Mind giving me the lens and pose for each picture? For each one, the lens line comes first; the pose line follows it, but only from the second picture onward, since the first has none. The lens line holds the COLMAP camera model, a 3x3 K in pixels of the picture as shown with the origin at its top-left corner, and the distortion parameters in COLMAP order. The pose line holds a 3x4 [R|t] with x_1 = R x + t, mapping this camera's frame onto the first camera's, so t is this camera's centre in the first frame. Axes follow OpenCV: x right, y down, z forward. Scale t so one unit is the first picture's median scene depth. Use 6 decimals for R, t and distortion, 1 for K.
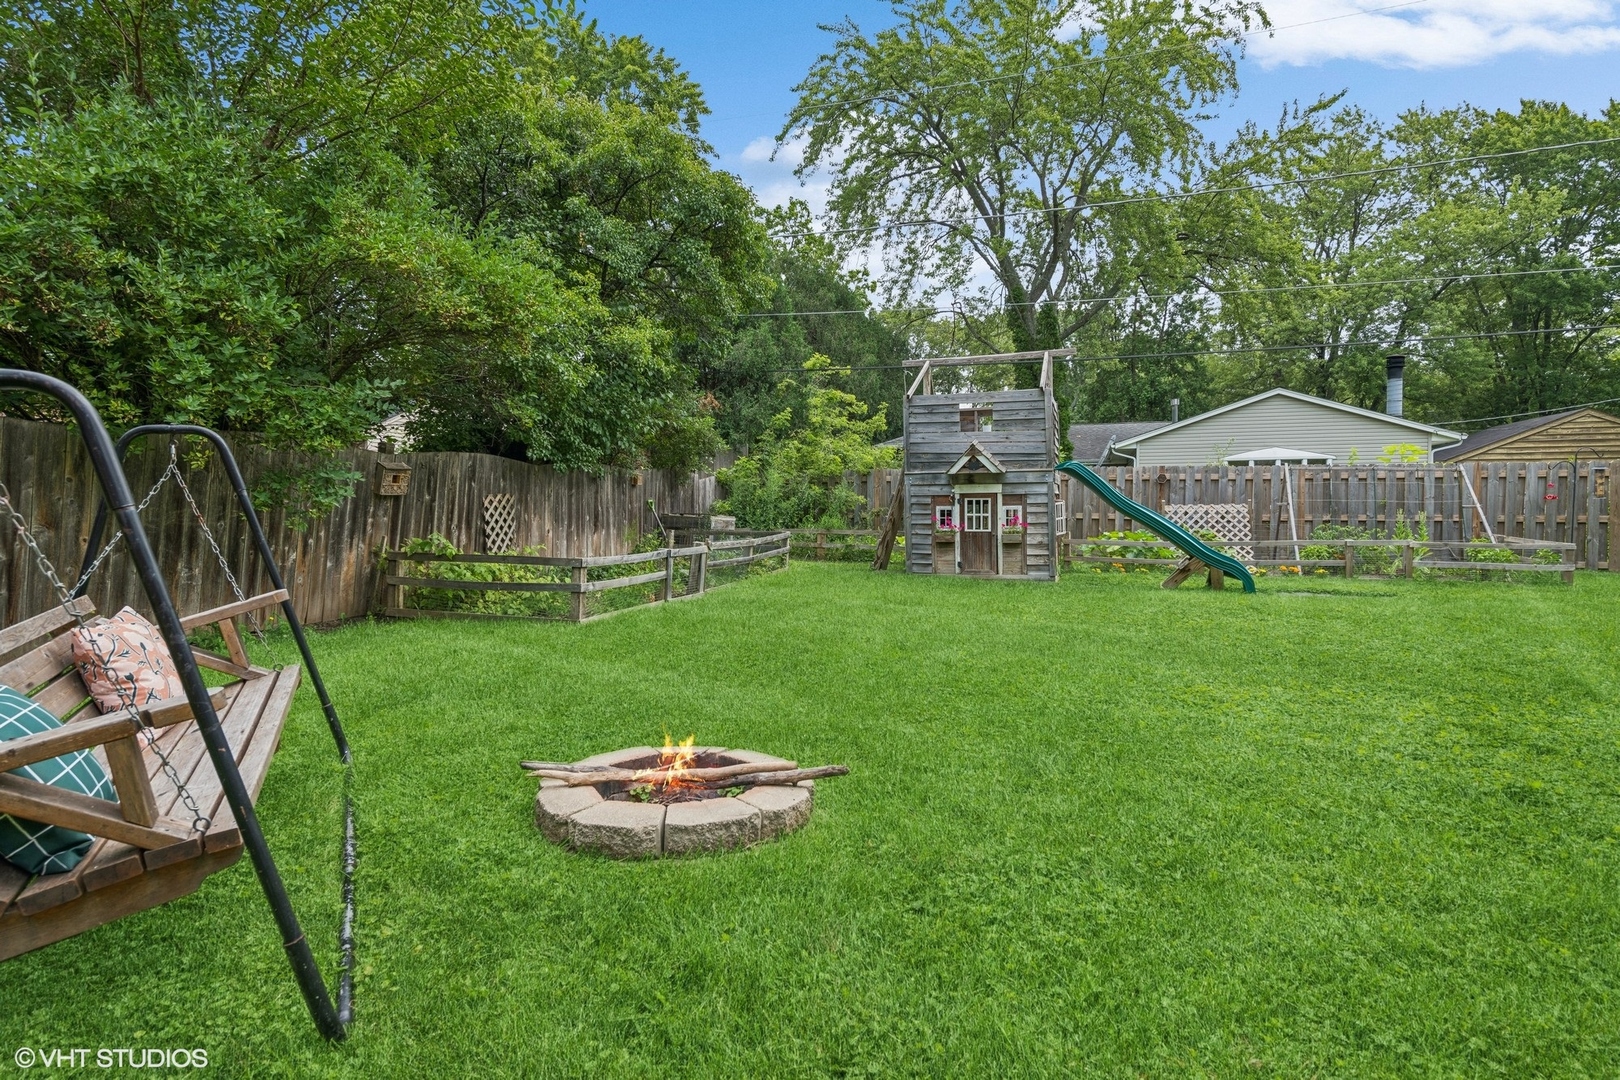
lens RADIAL K [[861.0, 0, 806.6], [0, 861.0, 532.6], [0, 0, 1]] dist [0.014424, -0.003715]
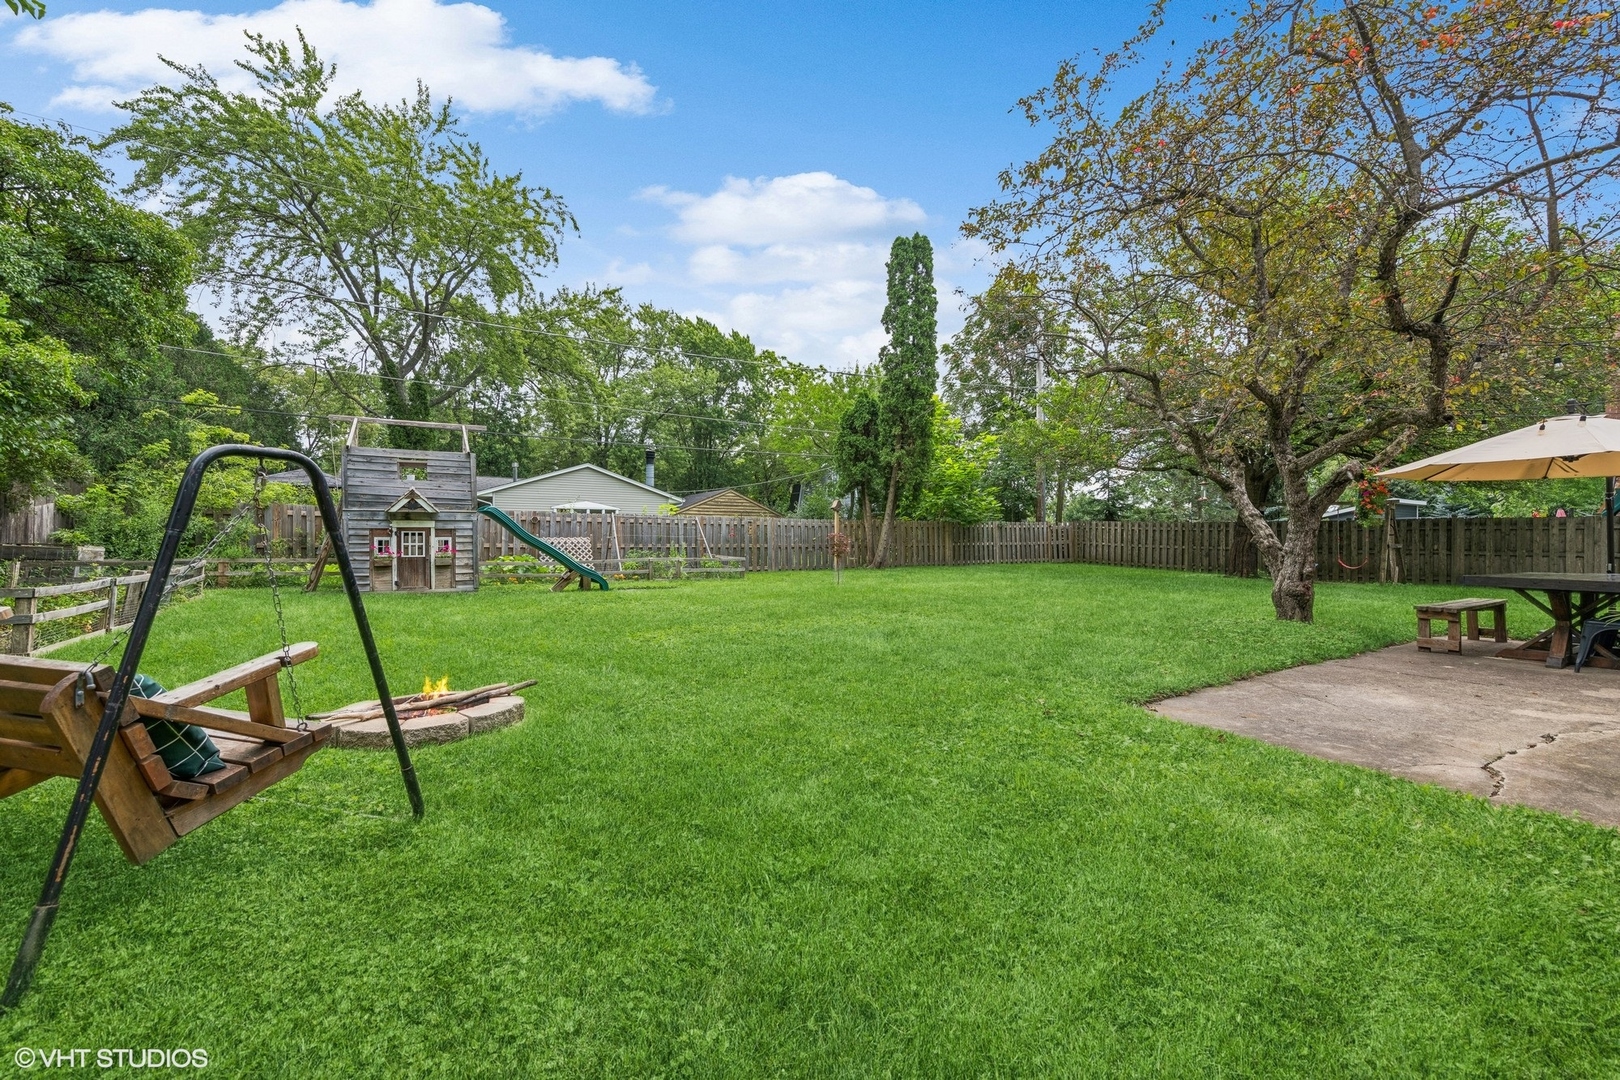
lens RADIAL K [[634.7, 0, 812.3], [0, 634.7, 540.4], [0, 0, 1]] dist [-0.000394, -0.000194]
pose [[0.640109, 0.002078, 0.768281, -0.114422], [0.020316, 0.999601, -0.019631, 0.003705], [-0.768015, 0.028175, 0.639811, -0.055936]]
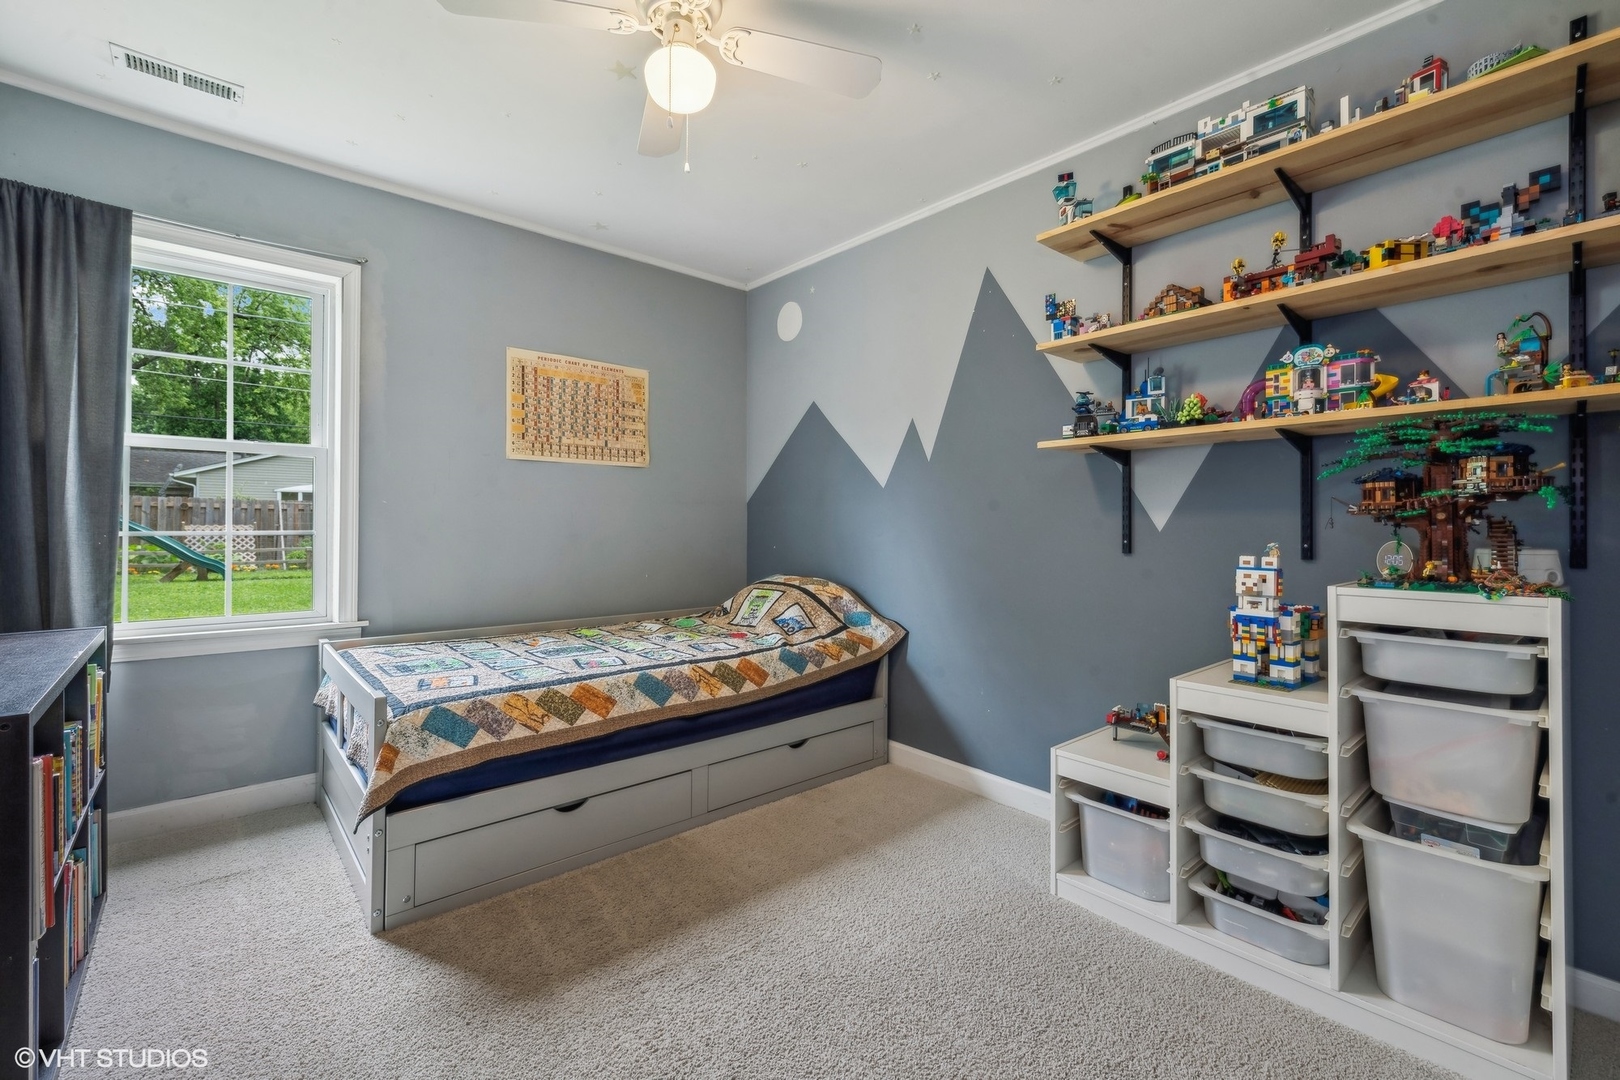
lens RADIAL K [[672.4, 0, 805.7], [0, 672.4, 526.0], [0, 0, 1]] dist [-0.001954, -0.000331]
pose [[0.497706, 0.002575, 0.867342, -0.024769], [0.021174, 0.999661, -0.015118, 0.006554], [-0.867087, 0.025890, 0.497483, -0.386854]]
